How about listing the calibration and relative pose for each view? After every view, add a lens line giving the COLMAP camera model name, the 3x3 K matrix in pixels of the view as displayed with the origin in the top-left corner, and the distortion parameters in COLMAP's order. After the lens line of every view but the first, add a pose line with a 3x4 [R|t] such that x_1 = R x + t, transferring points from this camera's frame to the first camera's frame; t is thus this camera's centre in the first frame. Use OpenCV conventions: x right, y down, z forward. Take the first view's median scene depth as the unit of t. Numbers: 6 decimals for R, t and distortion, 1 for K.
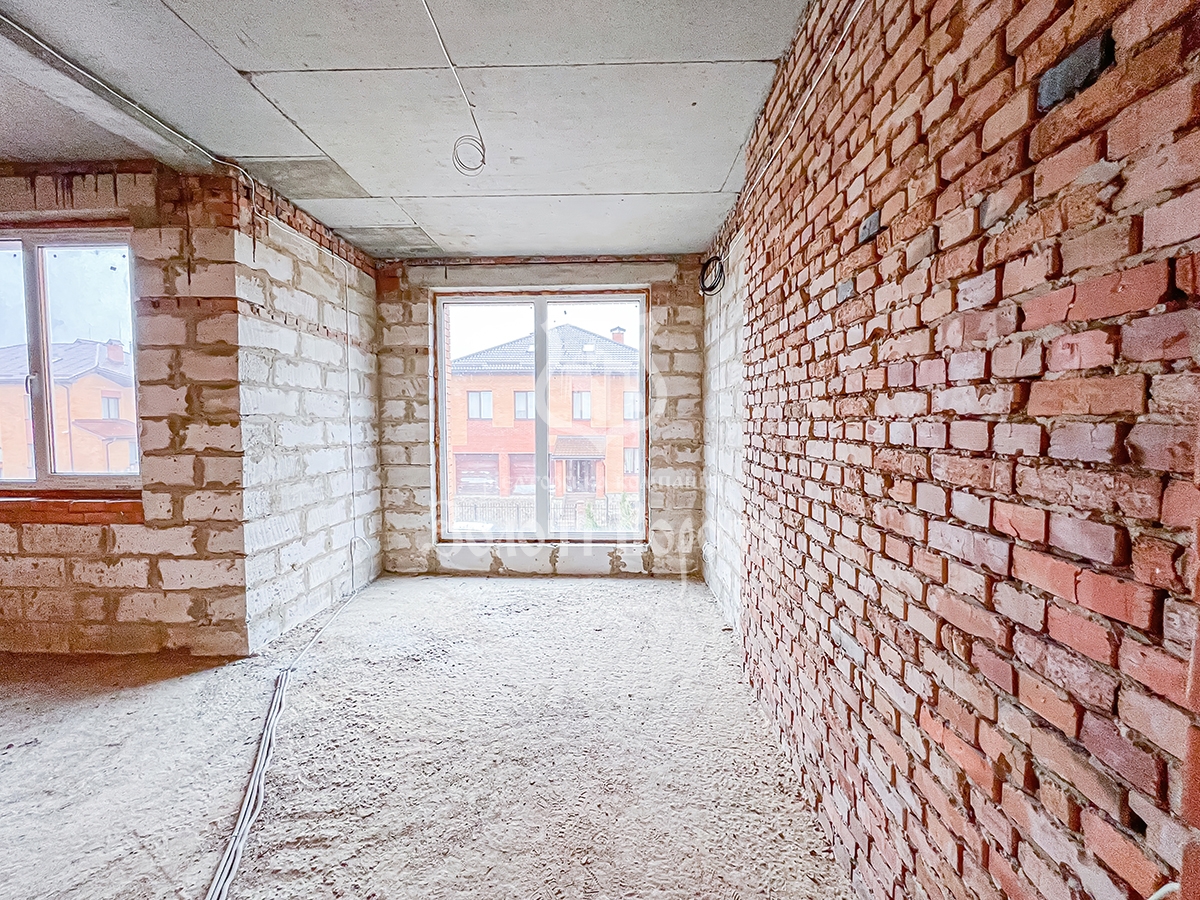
lens RADIAL K [[483.3, 0, 600.0], [0, 483.3, 450.0], [0, 0, 1]] dist [-0.000757, 0.000167]
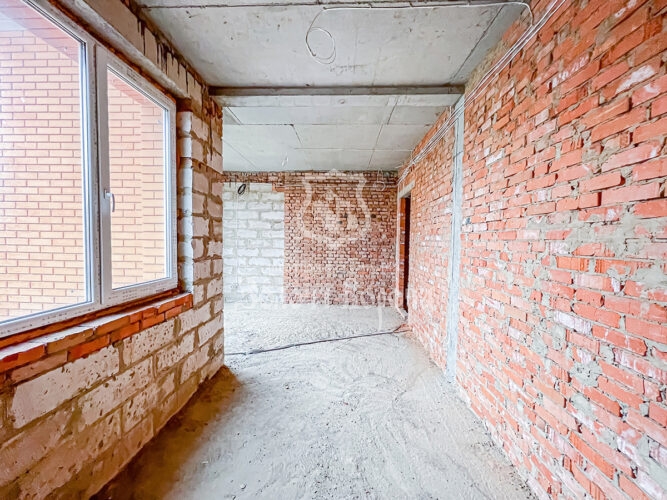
lens RADIAL K [[268.6, 0, 333.5], [0, 268.6, 250.0], [0, 0, 1]] dist [-0.000757, 0.000167]
pose [[0.012065, -0.037700, 0.999216, -1.563837], [0.040601, 0.998483, 0.037182, -0.035534], [-0.999103, 0.040121, 0.013578, 0.482644]]
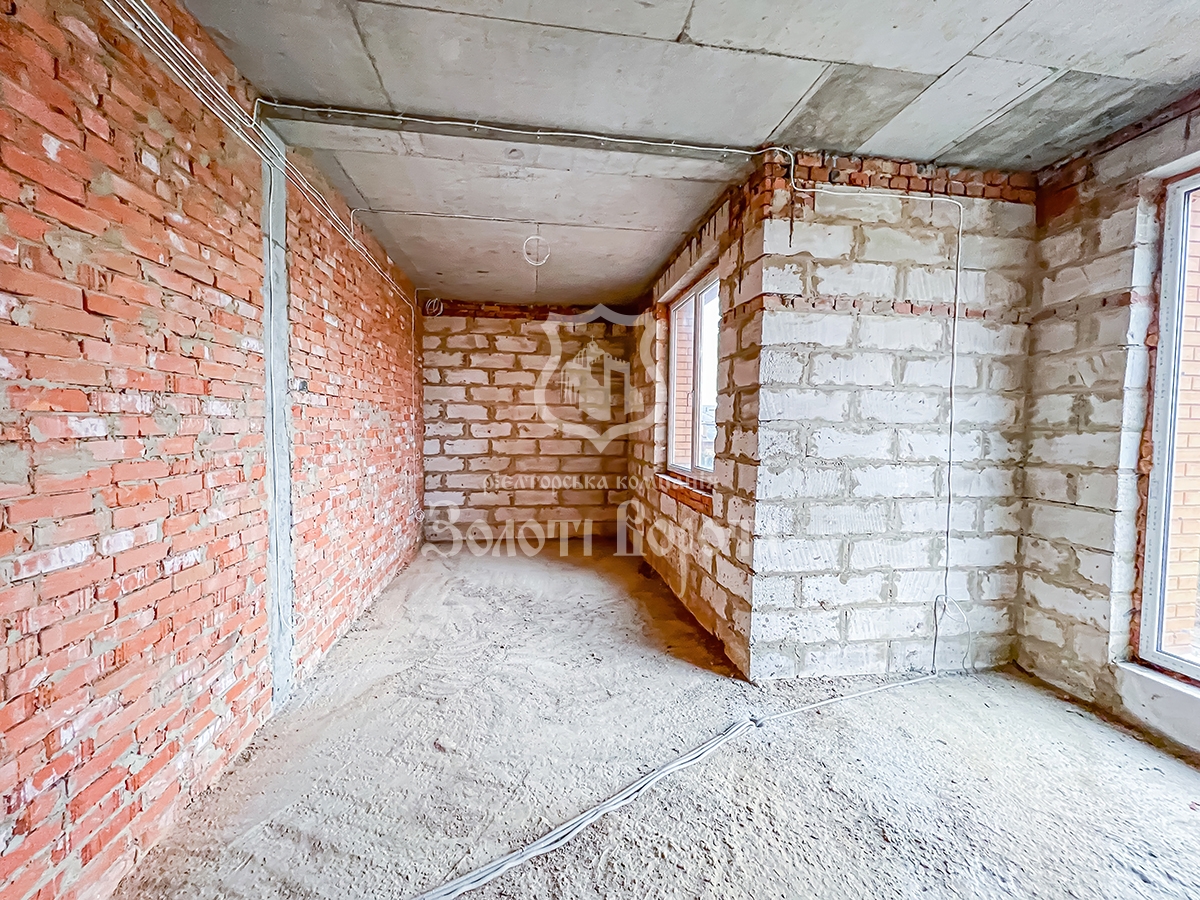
lens RADIAL K [[483.3, 0, 600.0], [0, 483.3, 450.0], [0, 0, 1]] dist [-0.000757, 0.000167]
pose [[0.176319, 0.049462, -0.983090, 0.097017], [-0.064872, 0.997149, 0.038534, -0.028469], [0.982193, 0.056981, 0.179025, 0.471265]]
